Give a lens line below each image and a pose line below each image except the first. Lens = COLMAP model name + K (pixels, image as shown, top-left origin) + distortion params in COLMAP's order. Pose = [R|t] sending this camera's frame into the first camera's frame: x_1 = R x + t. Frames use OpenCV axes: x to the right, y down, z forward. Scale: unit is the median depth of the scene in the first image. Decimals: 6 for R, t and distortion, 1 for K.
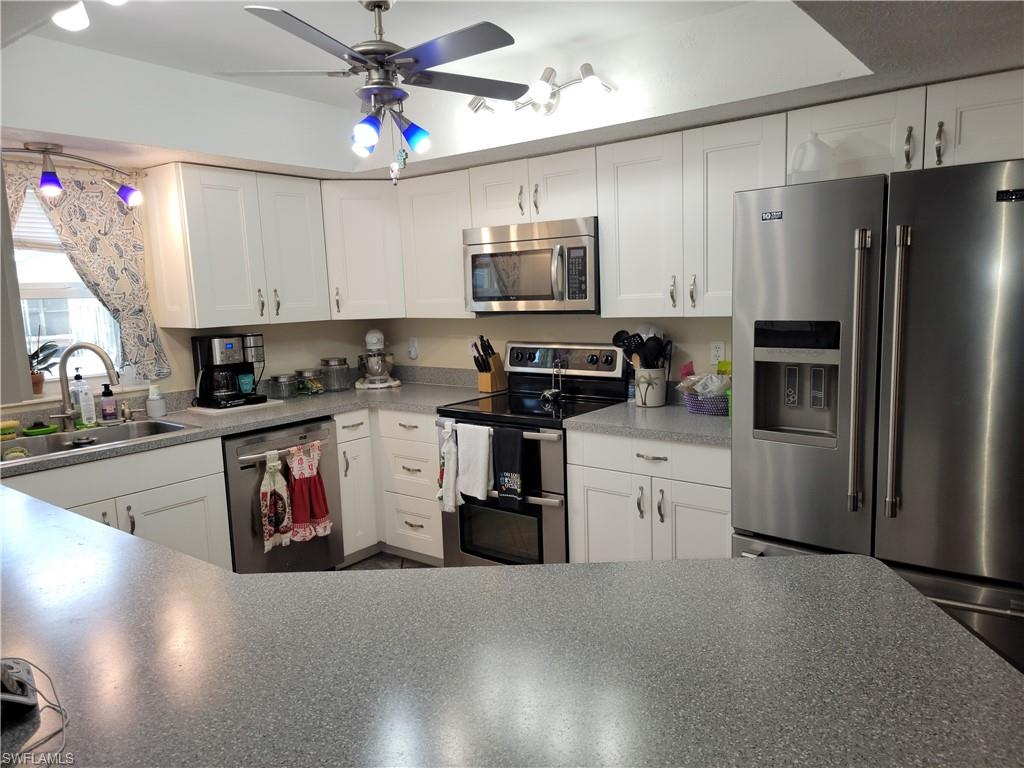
lens RADIAL K [[706.5, 0, 545.1], [0, 706.5, 380.2], [0, 0, 1]] dist [-0.002641, -0.002685]
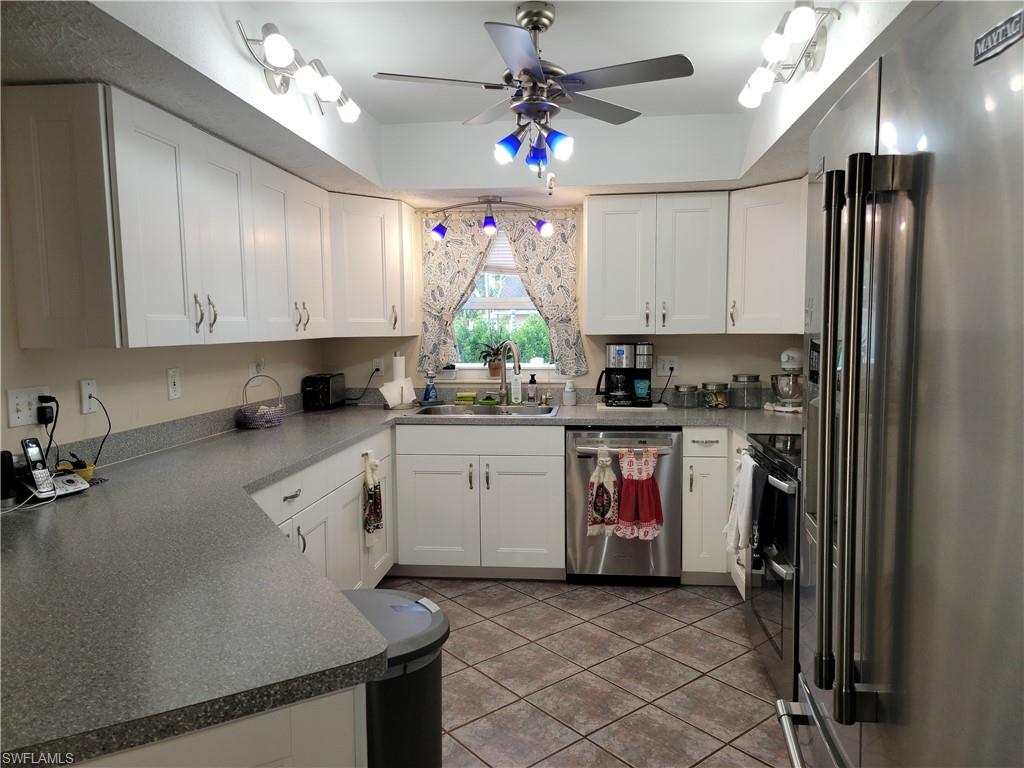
lens RADIAL K [[707.1, 0, 531.4], [0, 707.1, 386.2], [0, 0, 1]] dist [0.059285, -0.000216]
pose [[0.504476, 0.095464, -0.858132, 0.477493], [-0.118944, 0.992077, 0.040440, -0.024597], [0.855194, 0.081668, 0.511834, 0.316049]]
